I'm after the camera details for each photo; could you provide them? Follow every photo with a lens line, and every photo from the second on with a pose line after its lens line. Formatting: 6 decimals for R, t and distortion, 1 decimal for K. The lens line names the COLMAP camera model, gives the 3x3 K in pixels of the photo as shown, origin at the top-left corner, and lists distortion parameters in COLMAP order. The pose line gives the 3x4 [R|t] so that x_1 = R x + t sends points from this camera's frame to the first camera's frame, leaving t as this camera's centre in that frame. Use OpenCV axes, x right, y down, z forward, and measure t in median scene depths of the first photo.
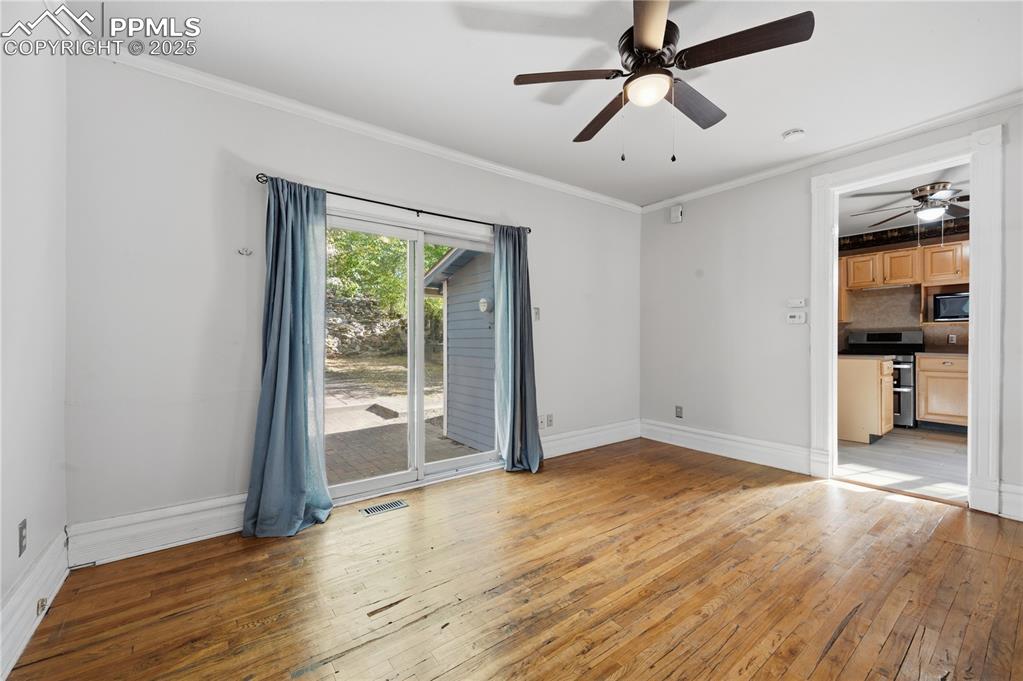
lens RADIAL K [[412.5, 0, 512.2], [0, 412.5, 342.8], [0, 0, 1]] dist [-0.000125, -0.000123]
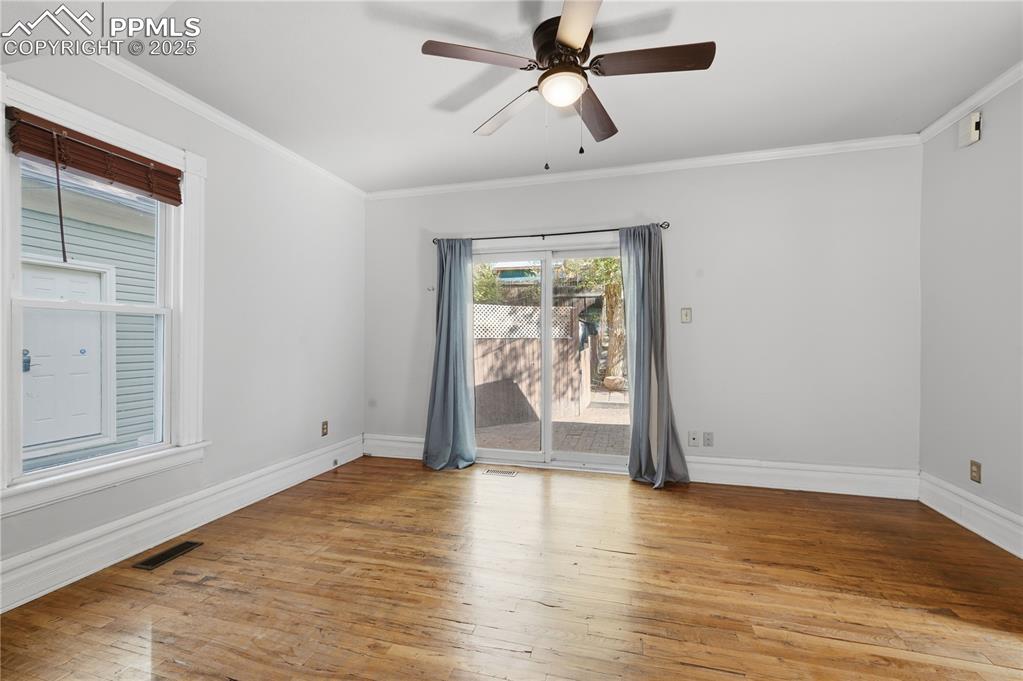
lens RADIAL K [[412.5, 0, 508.5], [0, 412.5, 338.5], [0, 0, 1]] dist [-0.000125, -0.000123]
pose [[0.618221, -0.001665, -0.786003, 0.711117], [-0.009322, 0.999912, -0.009450, -0.009318], [0.785949, 0.013169, 0.618151, 0.210704]]
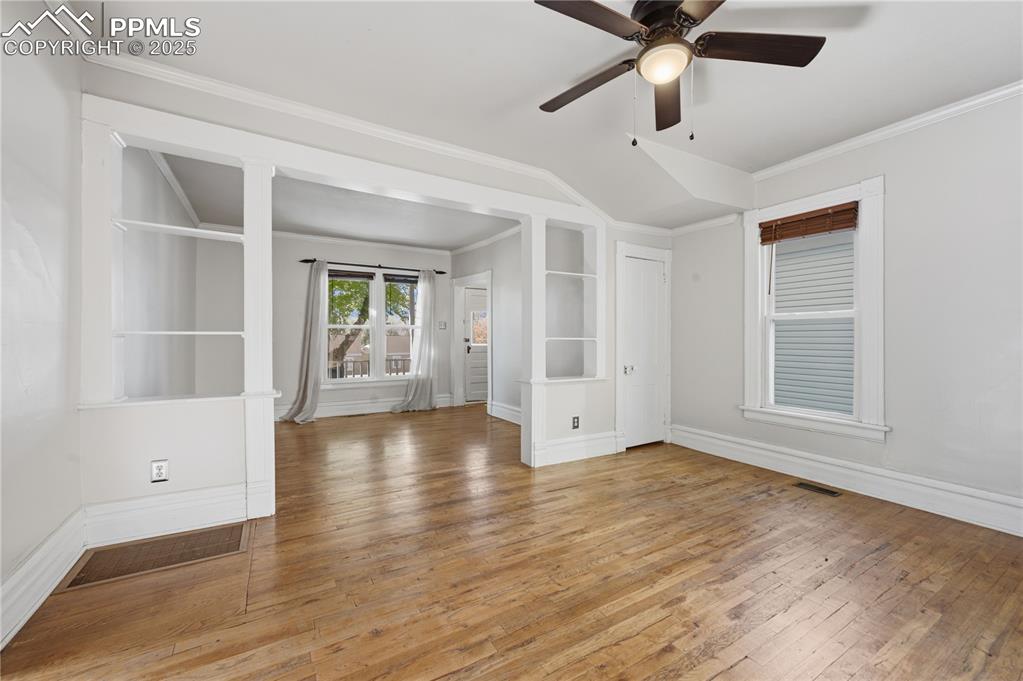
lens RADIAL K [[412.5, 0, 518.7], [0, 412.5, 338.0], [0, 0, 1]] dist [-0.000125, -0.000123]
pose [[-0.996133, -0.001904, 0.087836, 0.393504], [-0.001219, 0.999968, 0.007857, -0.011286], [-0.087848, 0.007720, -0.996104, 1.356389]]
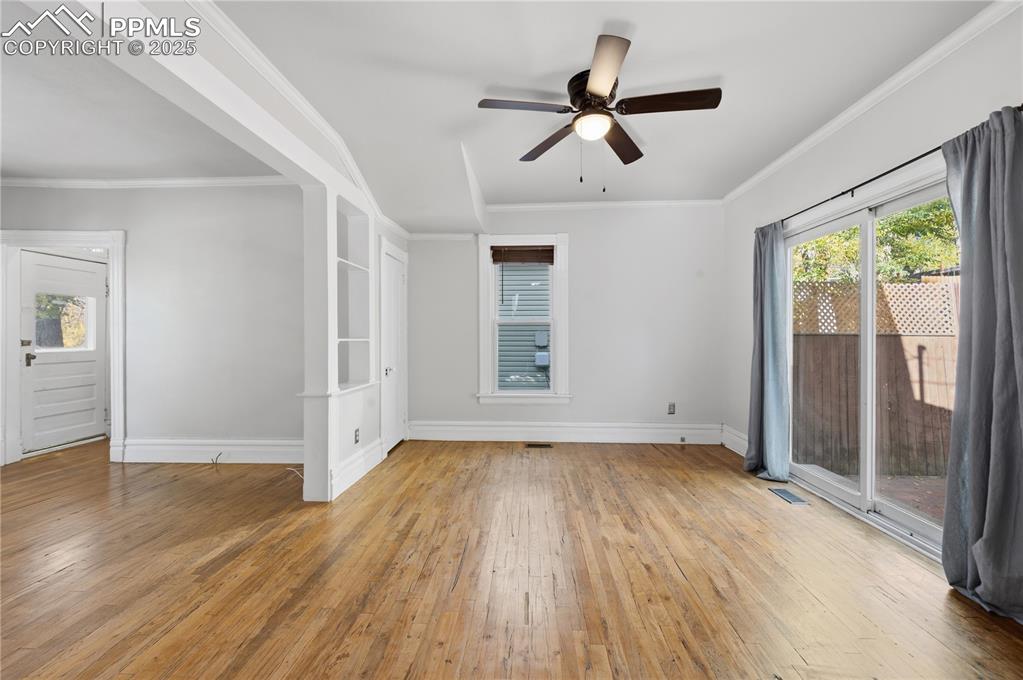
lens RADIAL K [[412.5, 0, 515.8], [0, 412.5, 335.5], [0, 0, 1]] dist [-0.000125, -0.000123]
pose [[-0.624292, -0.000410, -0.781191, 0.957882], [-0.005922, 0.999974, 0.004208, -0.019268], [0.781169, 0.007254, -0.624278, 1.088409]]
